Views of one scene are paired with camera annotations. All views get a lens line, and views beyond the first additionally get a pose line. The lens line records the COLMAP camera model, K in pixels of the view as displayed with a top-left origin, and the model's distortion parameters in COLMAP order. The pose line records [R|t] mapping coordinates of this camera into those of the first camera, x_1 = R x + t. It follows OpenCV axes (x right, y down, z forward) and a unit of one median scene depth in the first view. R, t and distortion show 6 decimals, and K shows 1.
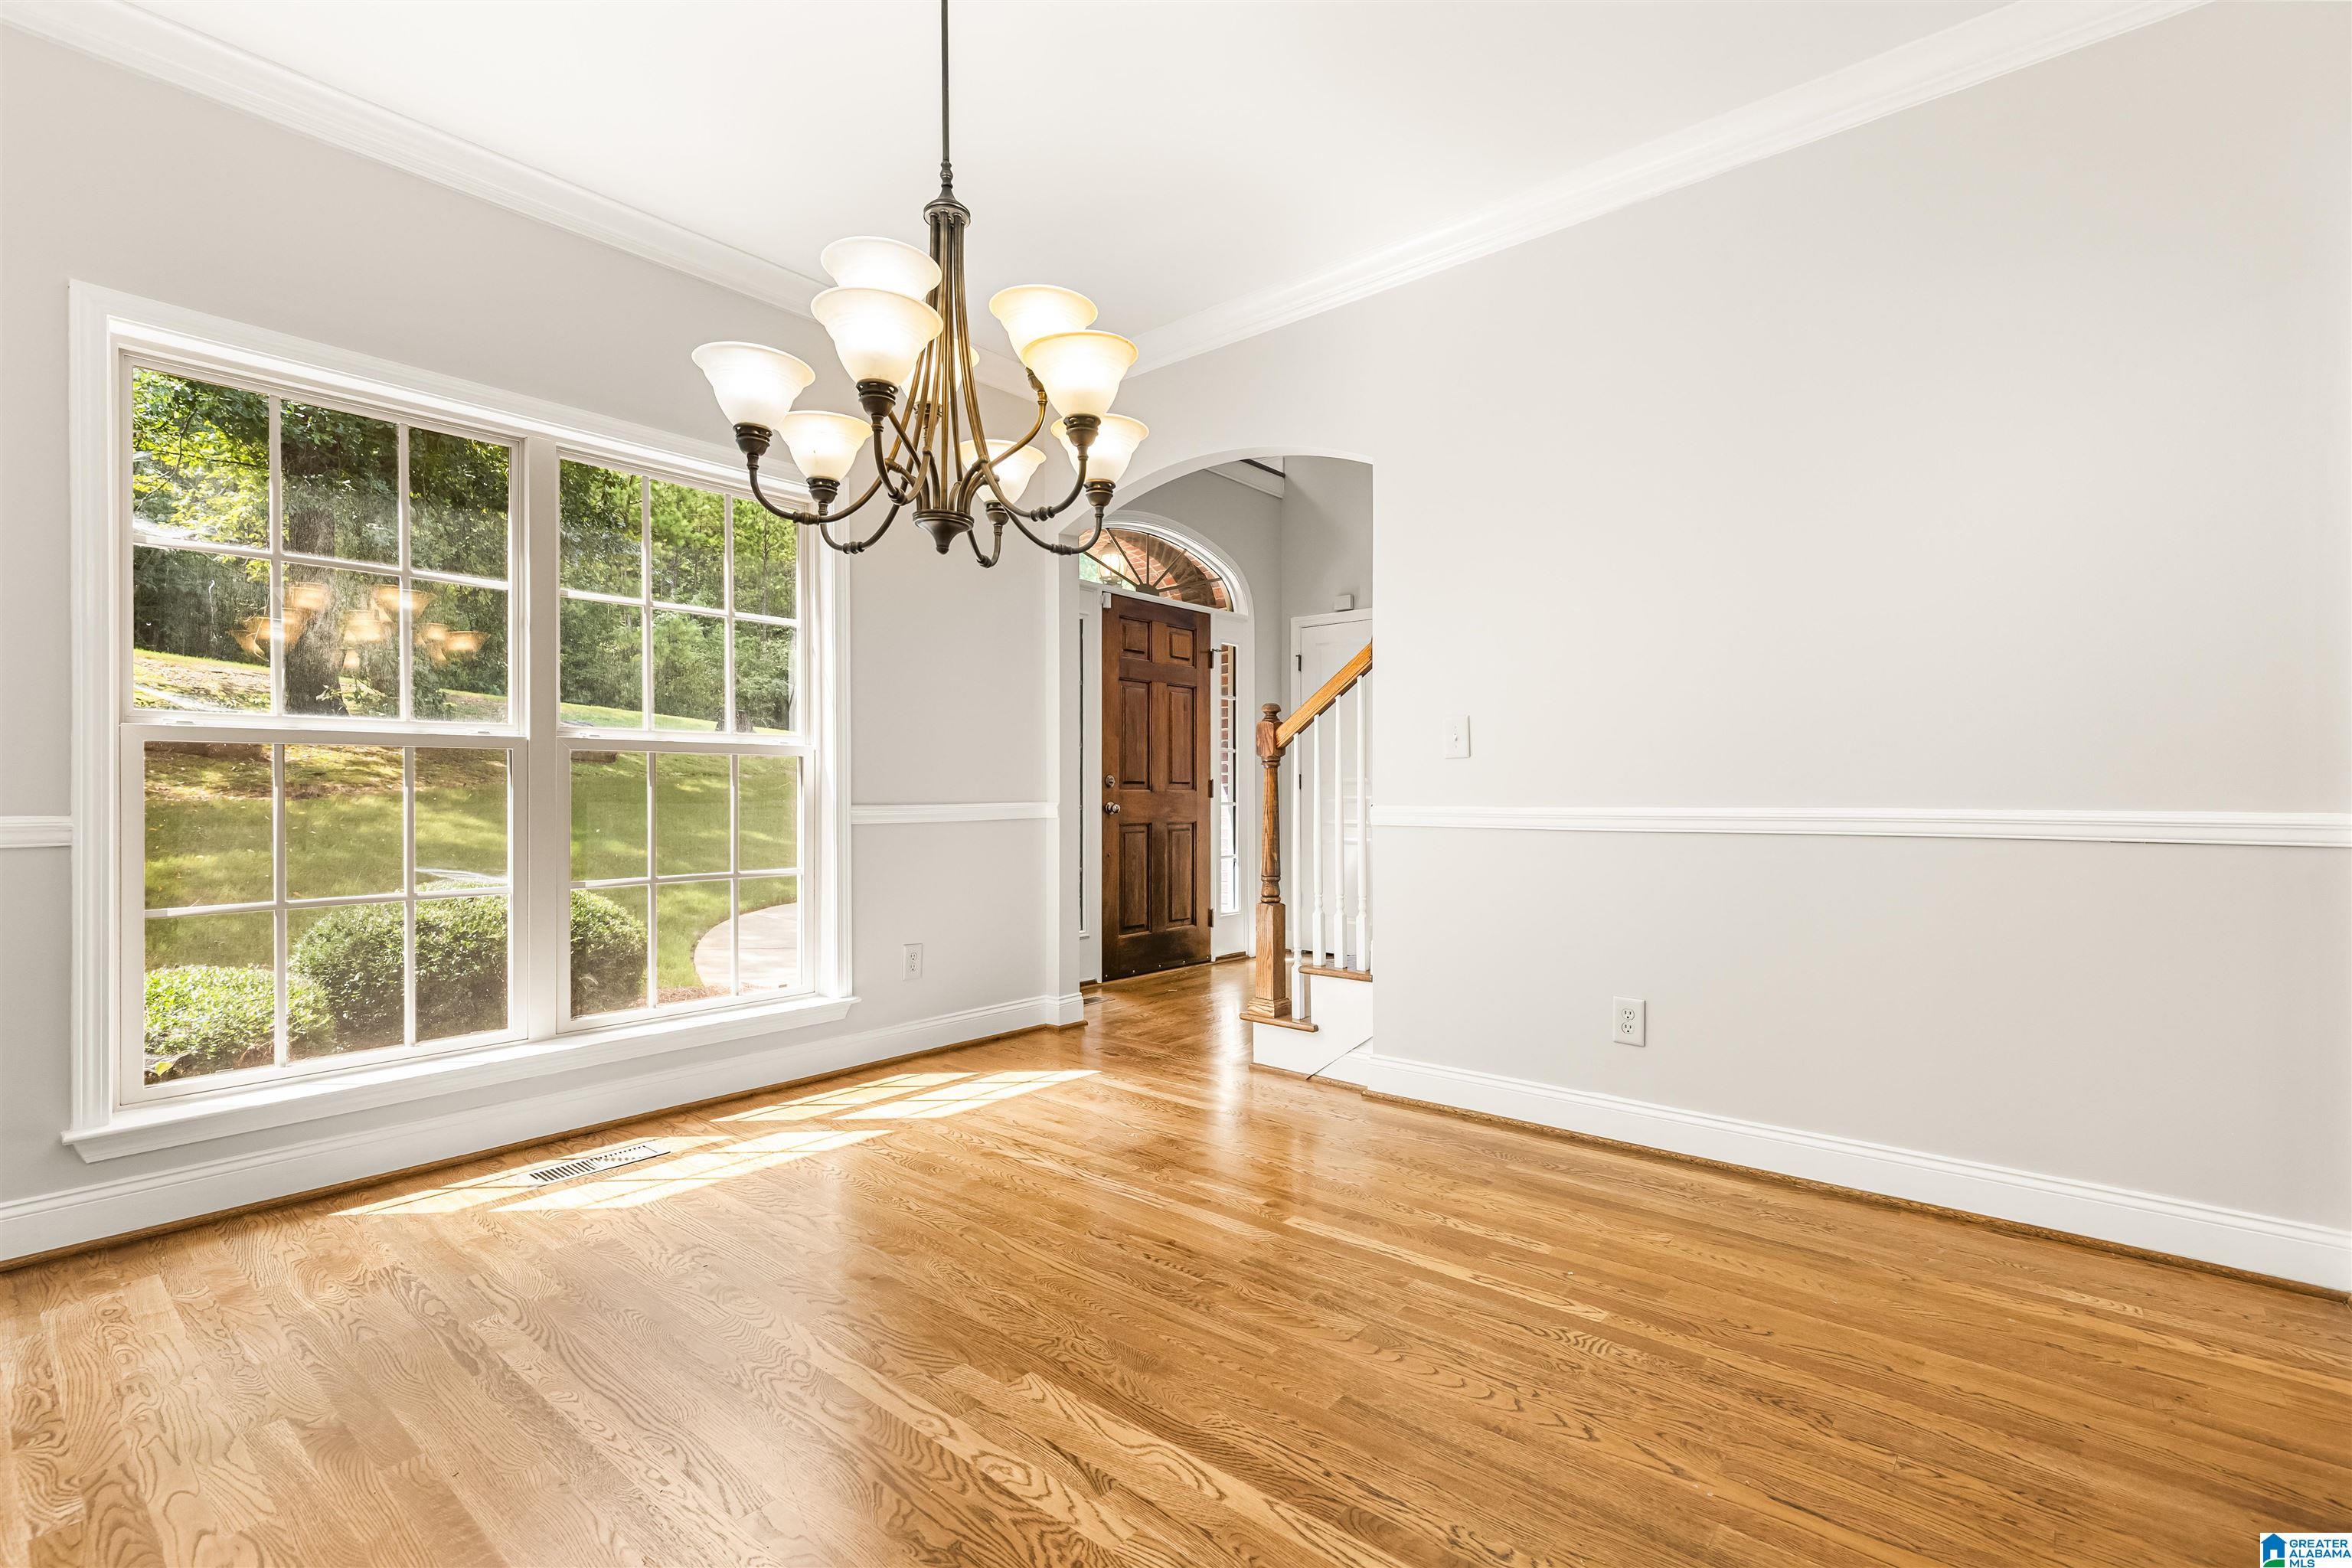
lens RADIAL K [[1074.3, 0, 1179.5], [0, 1074.3, 788.6], [0, 0, 1]] dist [0.020989, 0.000015]
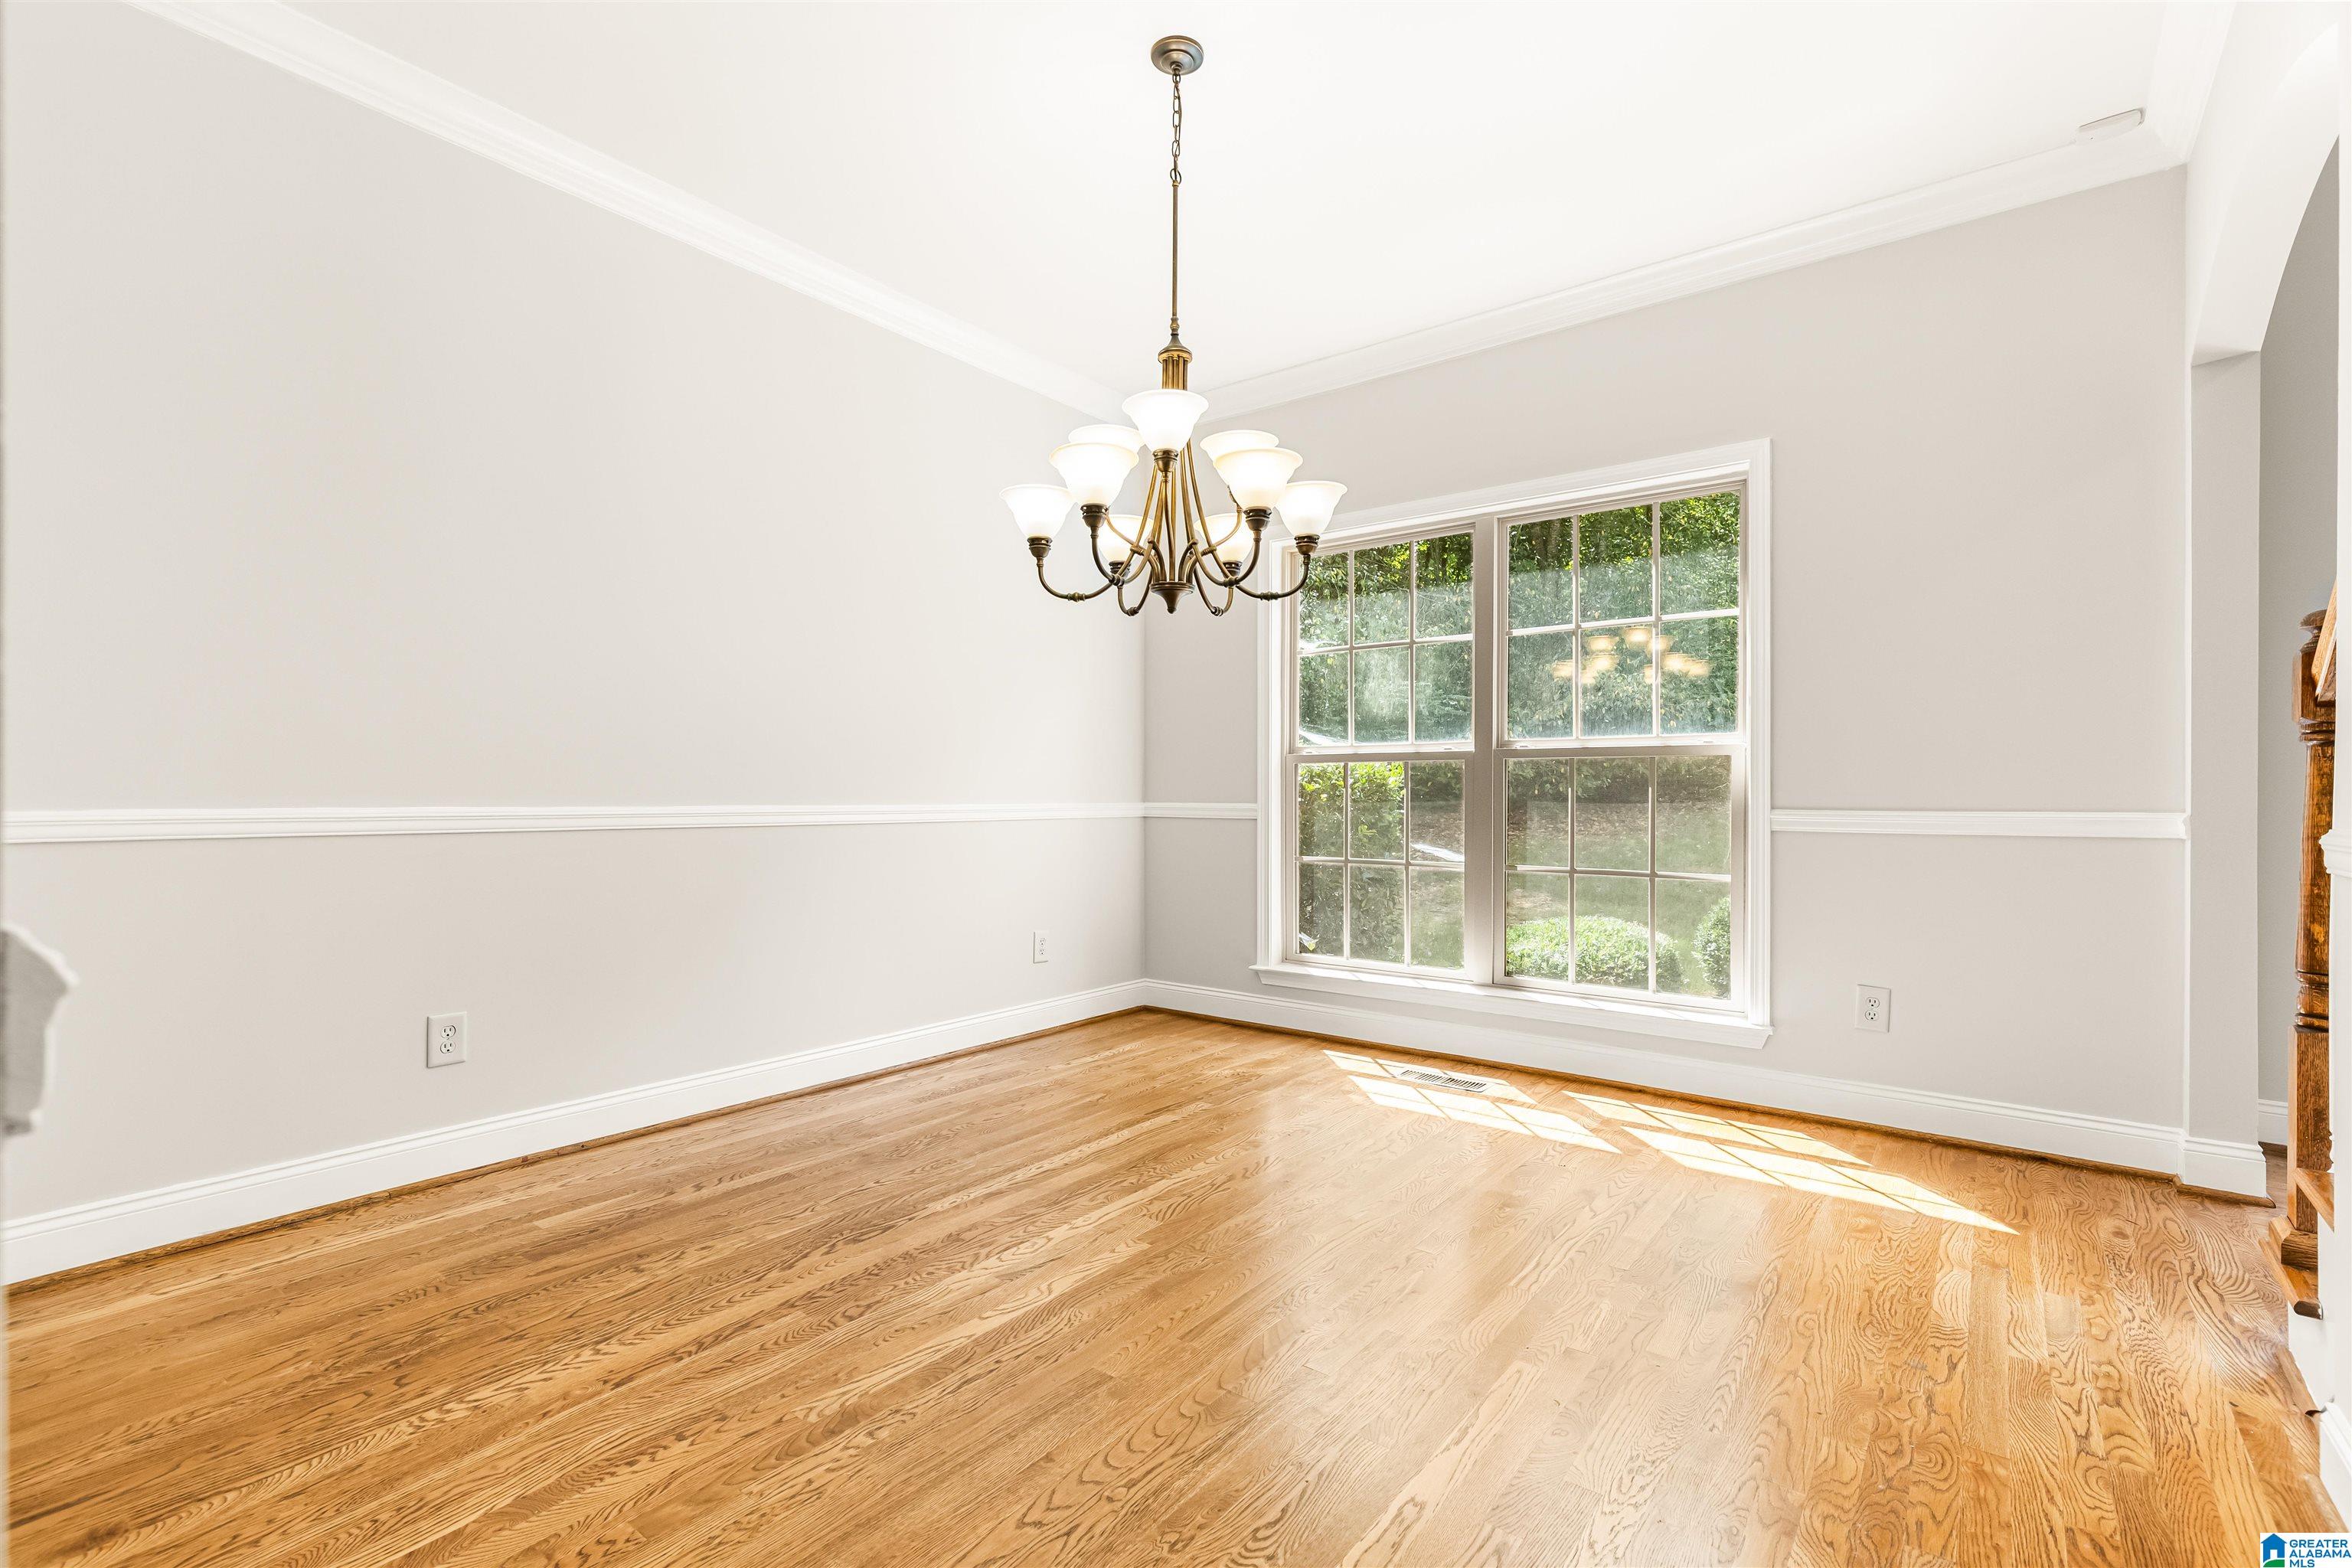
lens RADIAL K [[1074.3, 0, 1177.5], [0, 1074.3, 790.9], [0, 0, 1]] dist [0.020989, 0.000015]
pose [[0.035289, -0.003035, -0.999373, 0.675438], [-0.000432, 0.999995, -0.003052, 0.003964], [0.999377, 0.000540, 0.035287, 0.584581]]
